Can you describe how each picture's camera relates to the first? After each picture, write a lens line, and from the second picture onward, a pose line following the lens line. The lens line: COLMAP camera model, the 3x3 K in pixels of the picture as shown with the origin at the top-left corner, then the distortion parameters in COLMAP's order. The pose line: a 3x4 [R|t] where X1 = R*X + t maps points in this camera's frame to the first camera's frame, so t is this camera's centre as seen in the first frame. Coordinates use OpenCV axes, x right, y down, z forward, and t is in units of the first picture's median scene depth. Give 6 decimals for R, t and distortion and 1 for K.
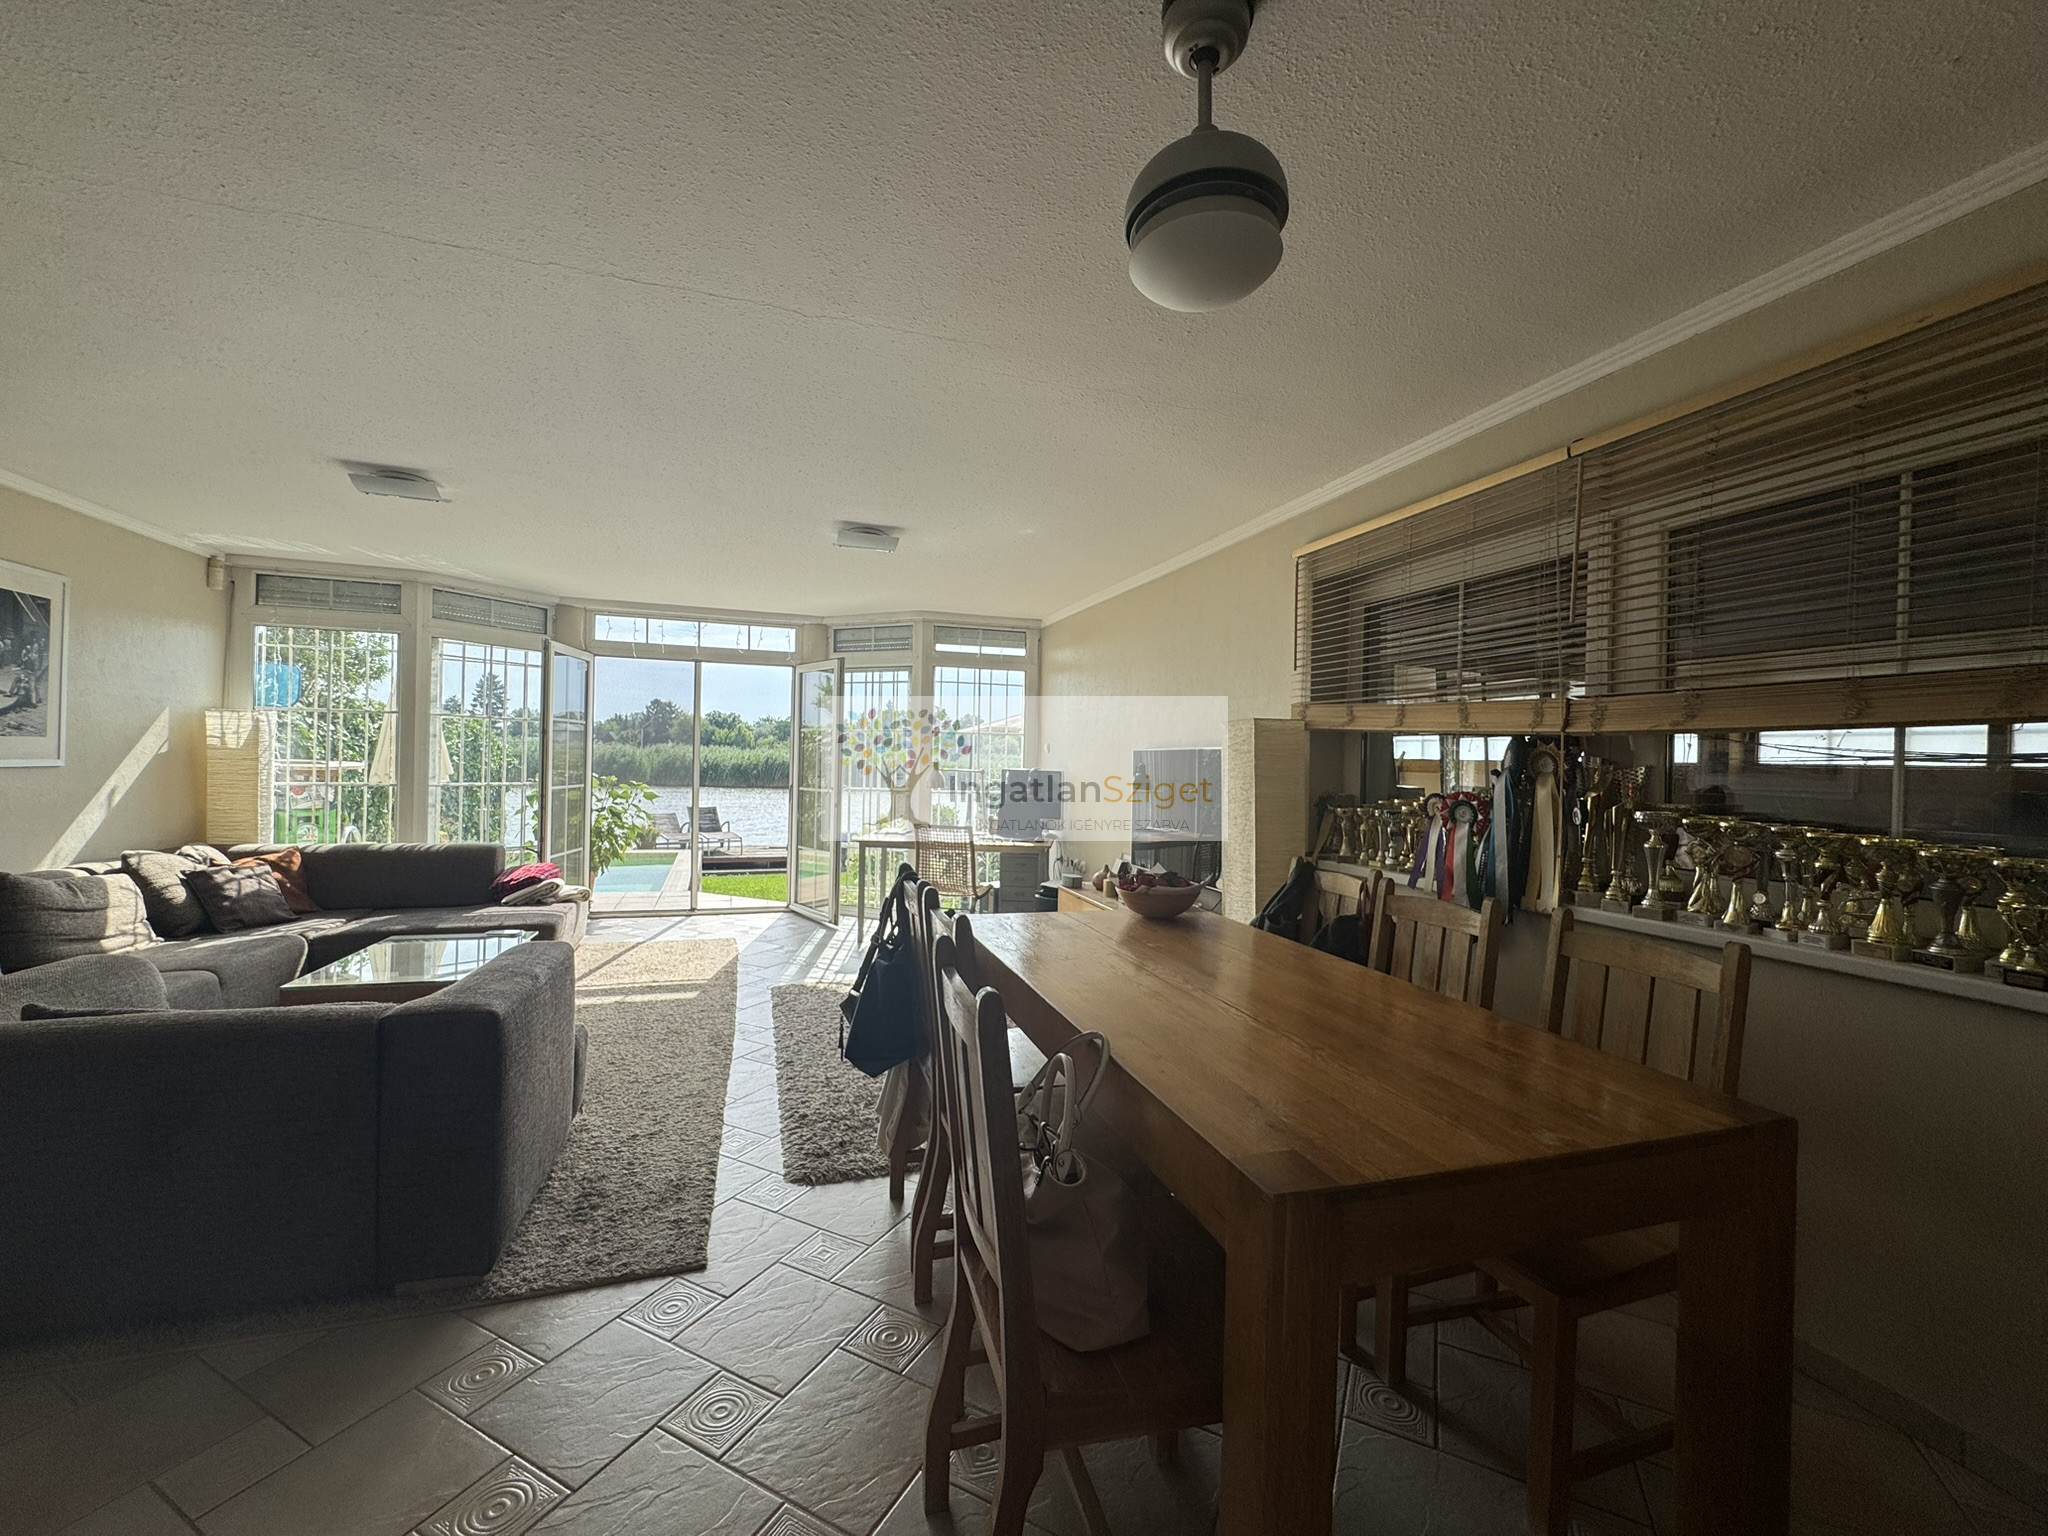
lens RADIAL K [[814.4, 0, 1030.7], [0, 814.4, 759.7], [0, 0, 1]] dist [-0.010473, 0.000104]
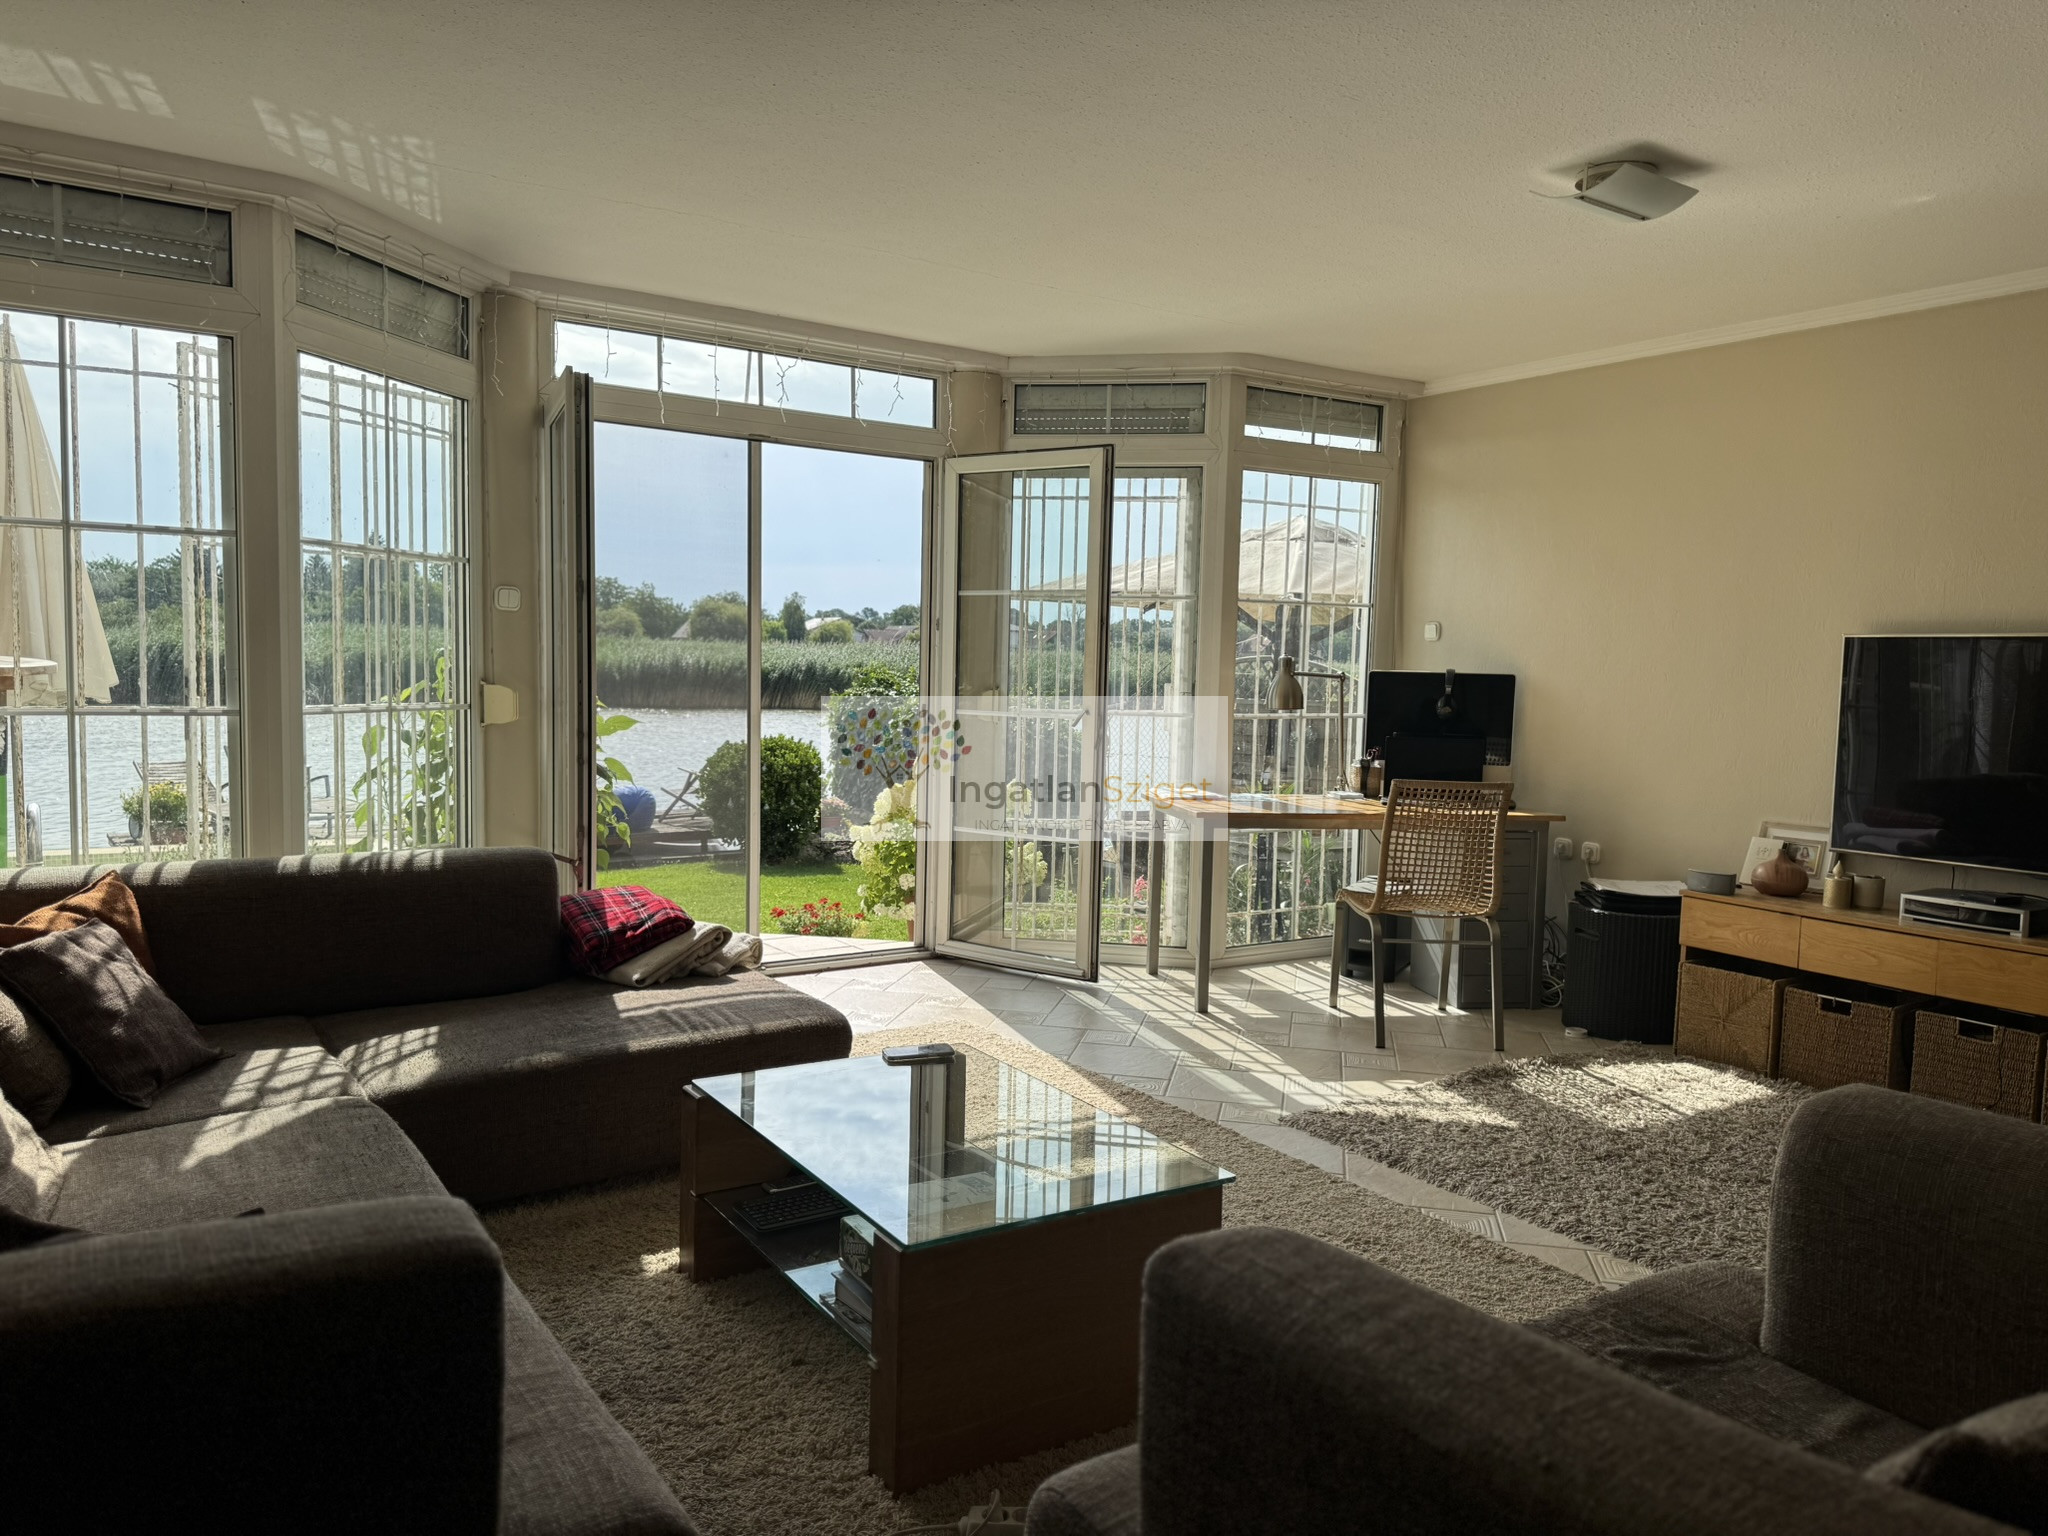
lens RADIAL K [[1437.2, 0, 1024.0], [0, 1437.2, 768.0], [0, 0, 1]] dist [0.081033, -0.087397]
pose [[0.966731, -0.018360, 0.255134, -0.486942], [-0.002211, 0.996784, 0.080105, -0.000308], [-0.255785, -0.078004, 0.963582, 0.152768]]
